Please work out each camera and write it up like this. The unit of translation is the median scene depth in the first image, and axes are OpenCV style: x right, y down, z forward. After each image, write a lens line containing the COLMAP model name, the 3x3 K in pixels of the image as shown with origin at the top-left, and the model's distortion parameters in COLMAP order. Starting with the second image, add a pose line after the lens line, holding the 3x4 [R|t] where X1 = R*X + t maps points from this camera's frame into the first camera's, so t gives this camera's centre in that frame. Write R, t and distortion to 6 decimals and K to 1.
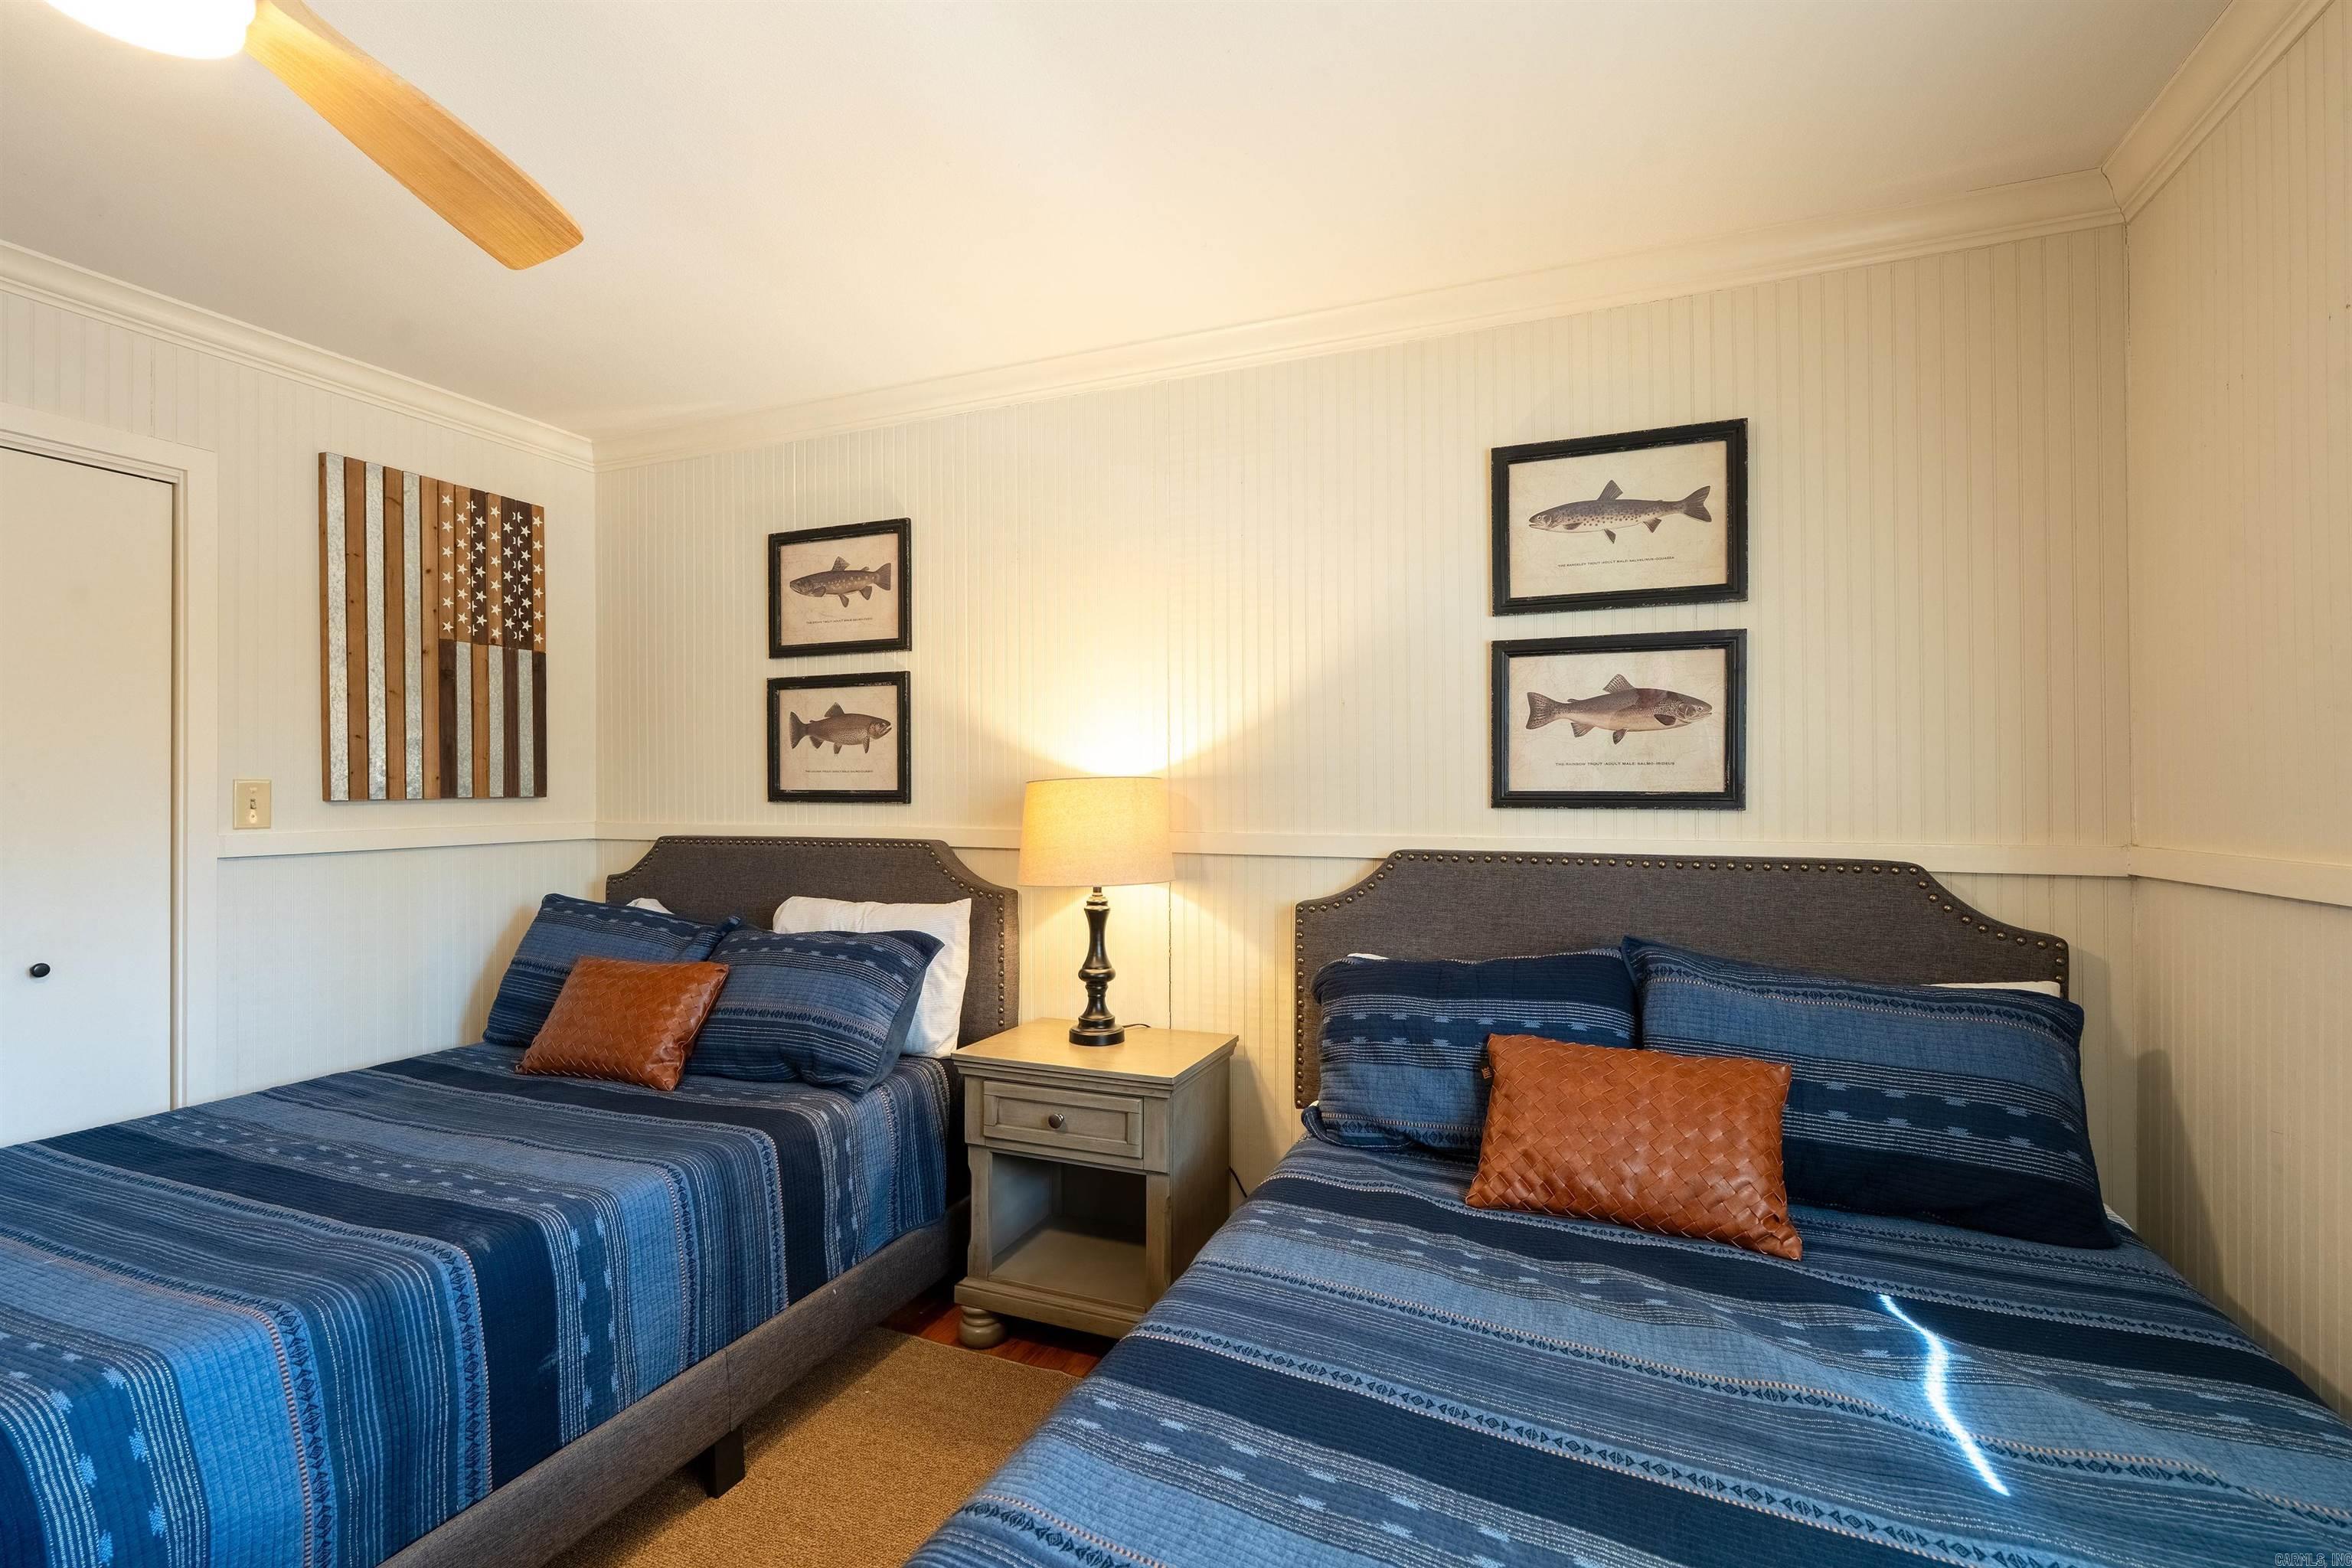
lens RADIAL K [[1058.5, 0, 1177.9], [0, 1058.5, 785.4], [0, 0, 1]] dist [-0.005301, 0.002797]
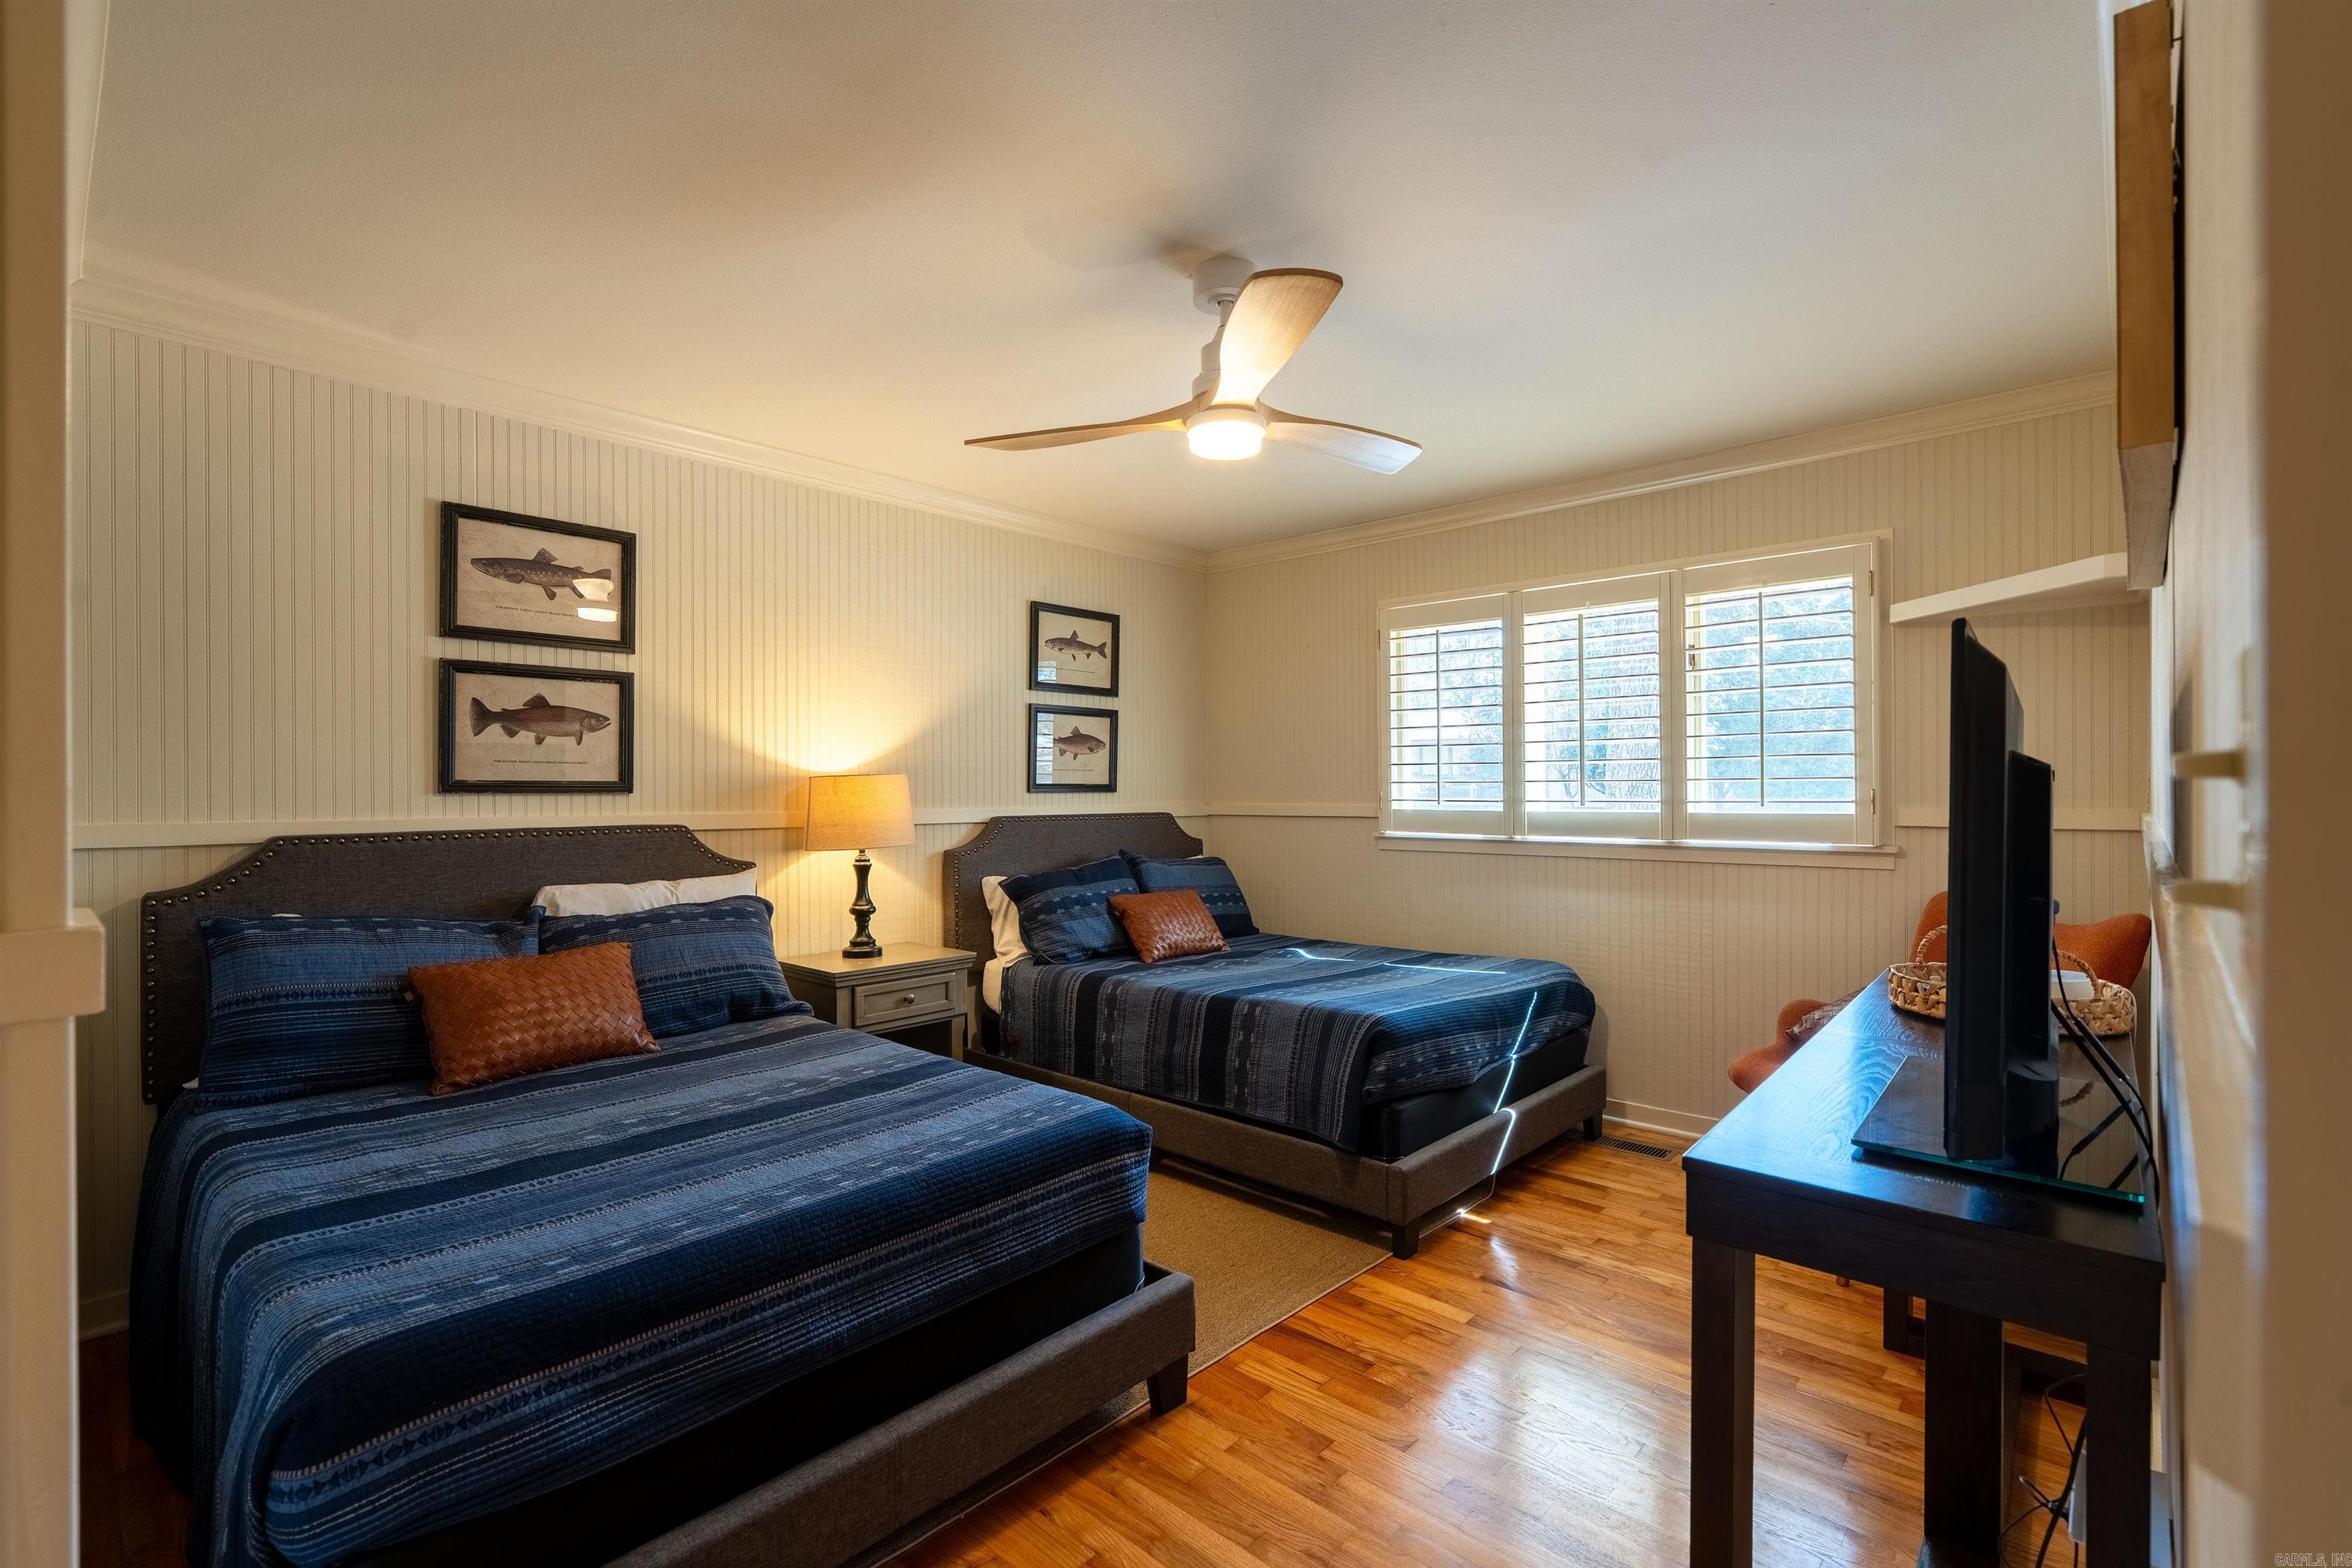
lens RADIAL K [[1058.5, 0, 1190.9], [0, 1058.5, 787.2], [0, 0, 1]] dist [-0.005301, 0.002797]
pose [[0.336833, -0.003287, 0.941559, -1.131345], [-0.012880, 0.999884, 0.008099, -0.005390], [-0.941476, -0.014855, 0.336752, 0.081839]]
